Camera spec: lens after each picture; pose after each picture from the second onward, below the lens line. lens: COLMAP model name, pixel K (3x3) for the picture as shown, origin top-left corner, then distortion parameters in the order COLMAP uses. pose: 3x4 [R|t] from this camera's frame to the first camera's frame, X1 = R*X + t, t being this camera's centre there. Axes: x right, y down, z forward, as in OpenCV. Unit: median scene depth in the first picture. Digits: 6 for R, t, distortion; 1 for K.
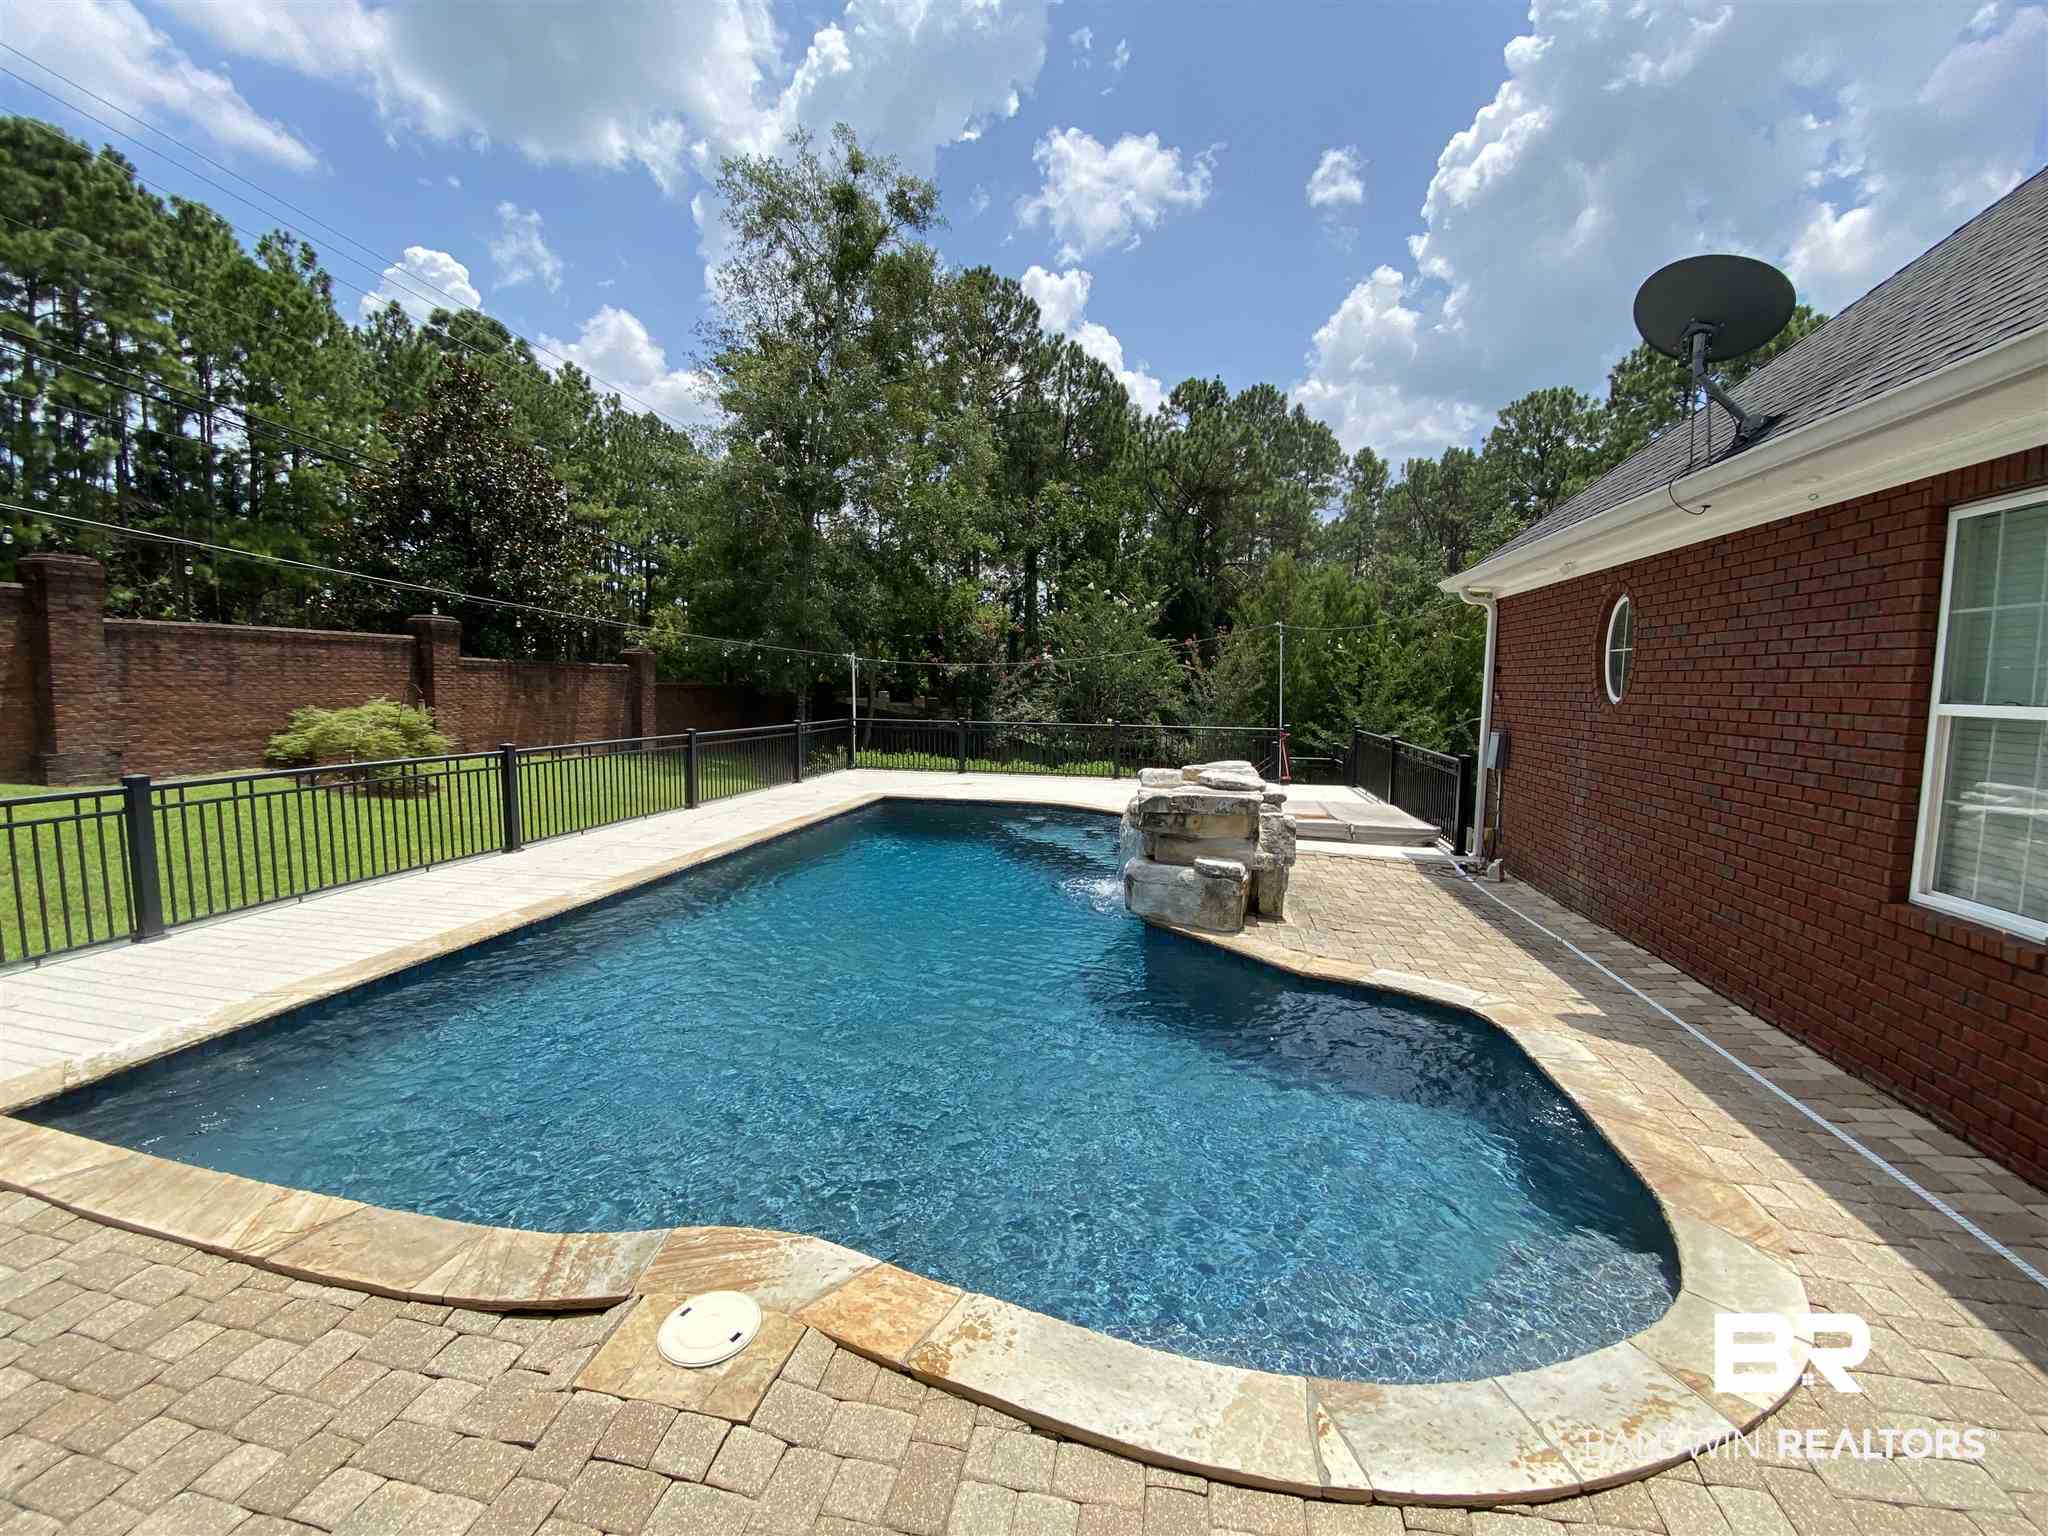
lens RADIAL K [[845.0, 0, 1025.3], [0, 845.0, 764.4], [0, 0, 1]] dist [0.001095, -0.000046]
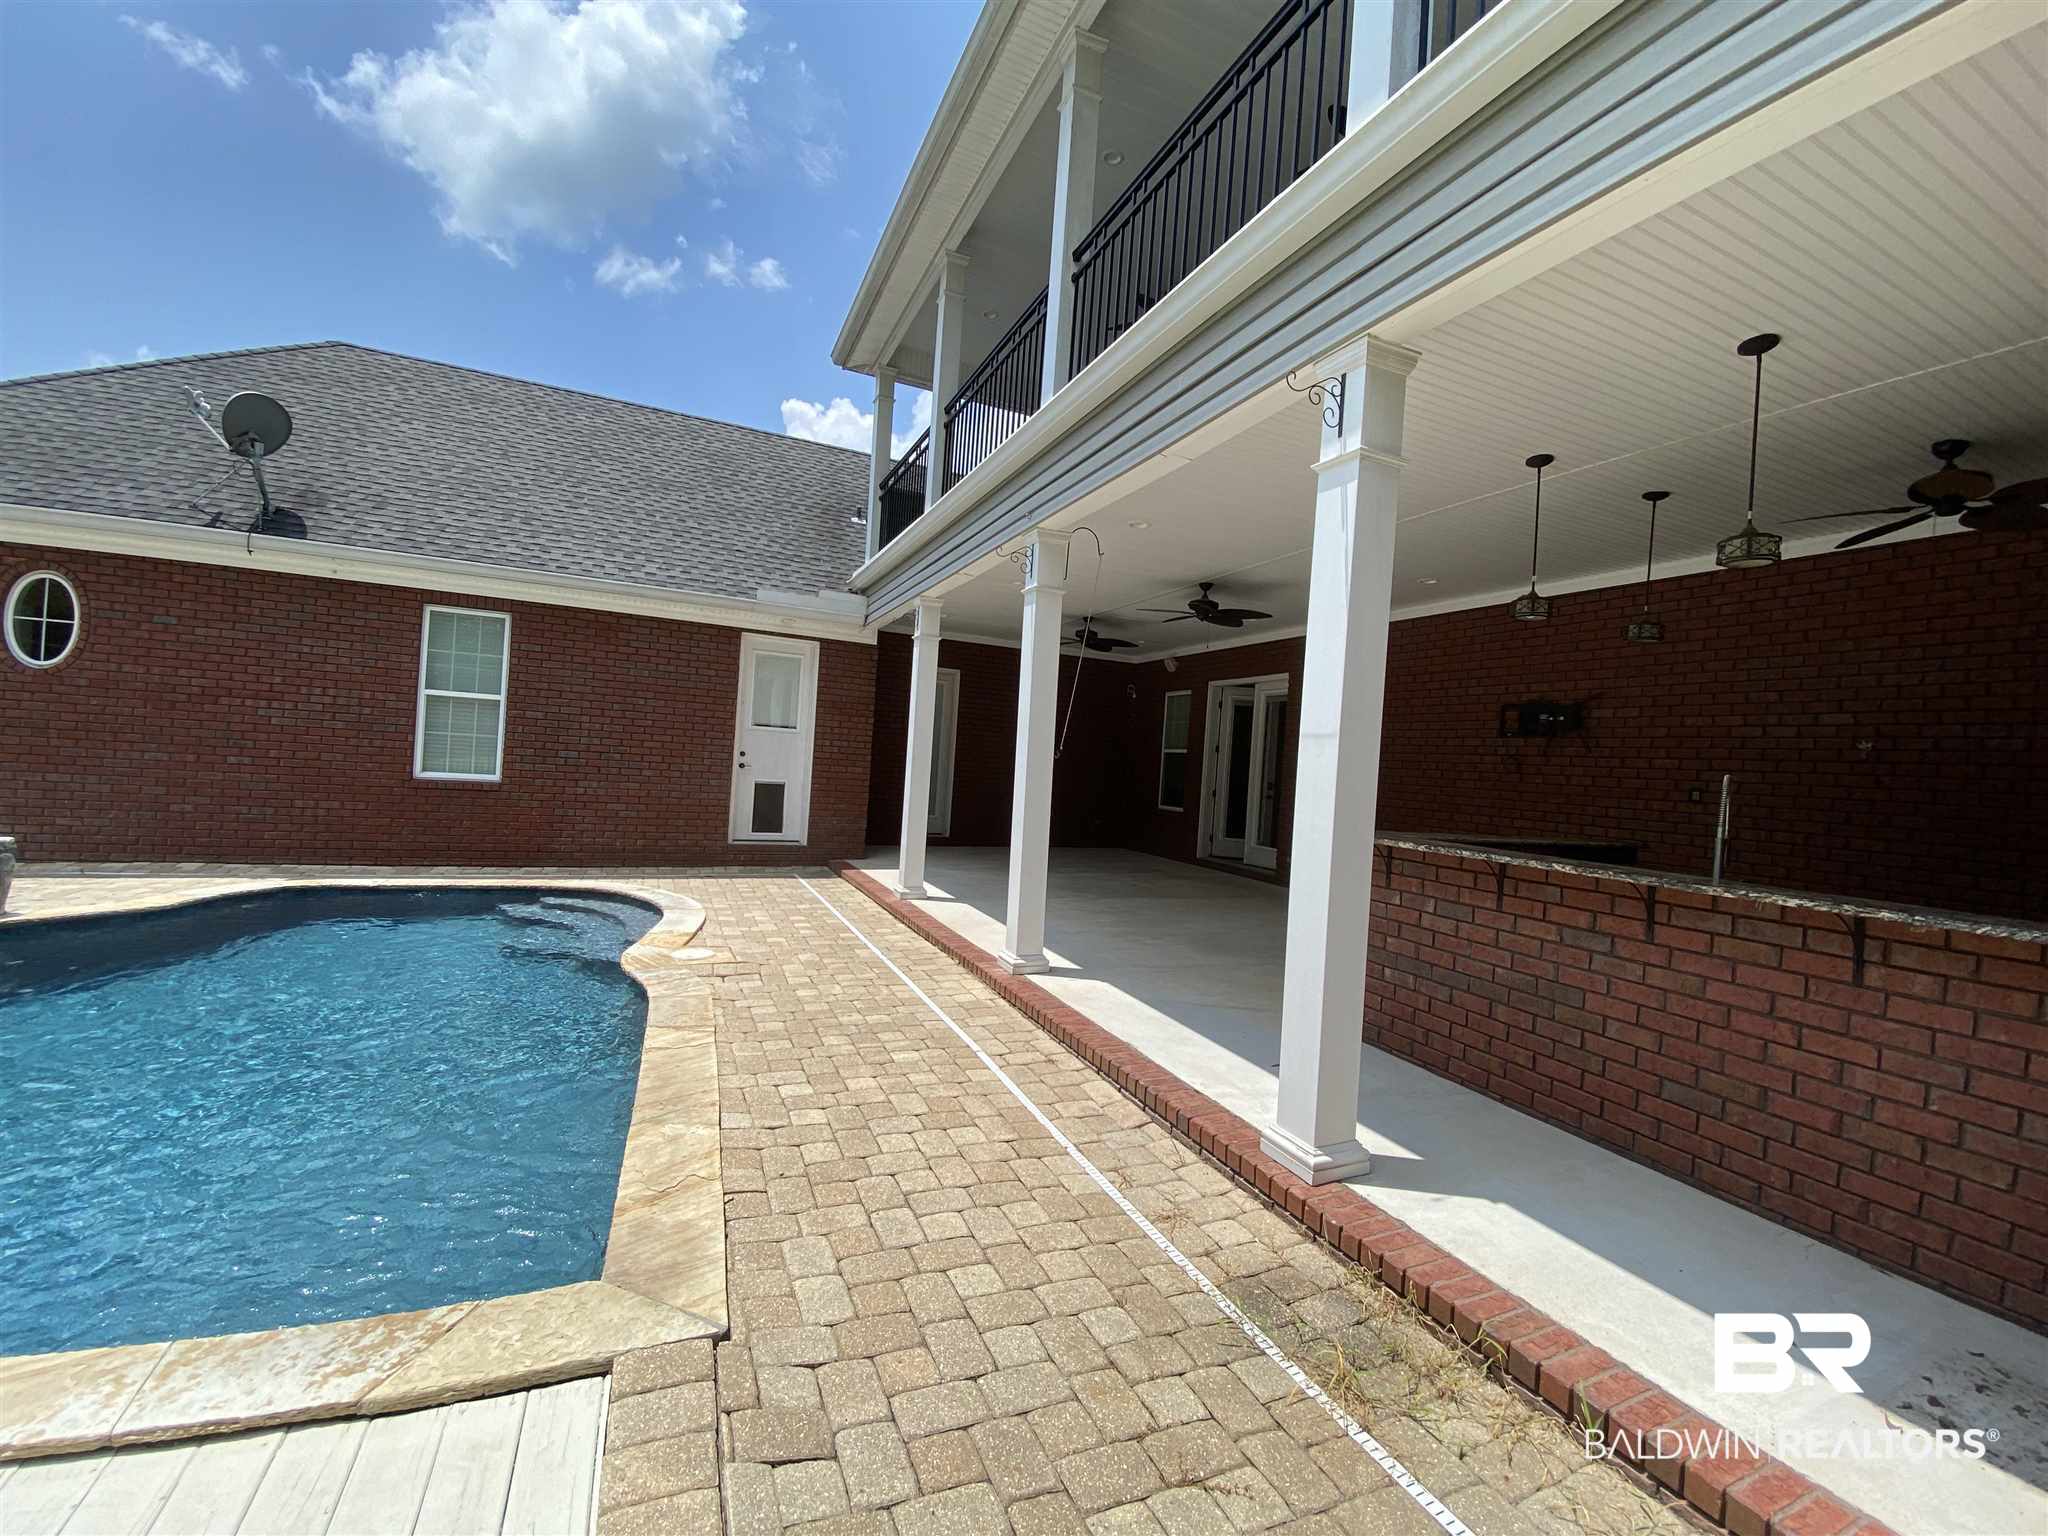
lens RADIAL K [[845.0, 0, 1034.6], [0, 845.0, 767.3], [0, 0, 1]] dist [0.001095, -0.000046]
pose [[-0.581140, -0.038800, 0.812878, -1.457822], [0.016220, 0.998112, 0.059237, 0.026184], [-0.813642, 0.047610, -0.579414, 0.828841]]
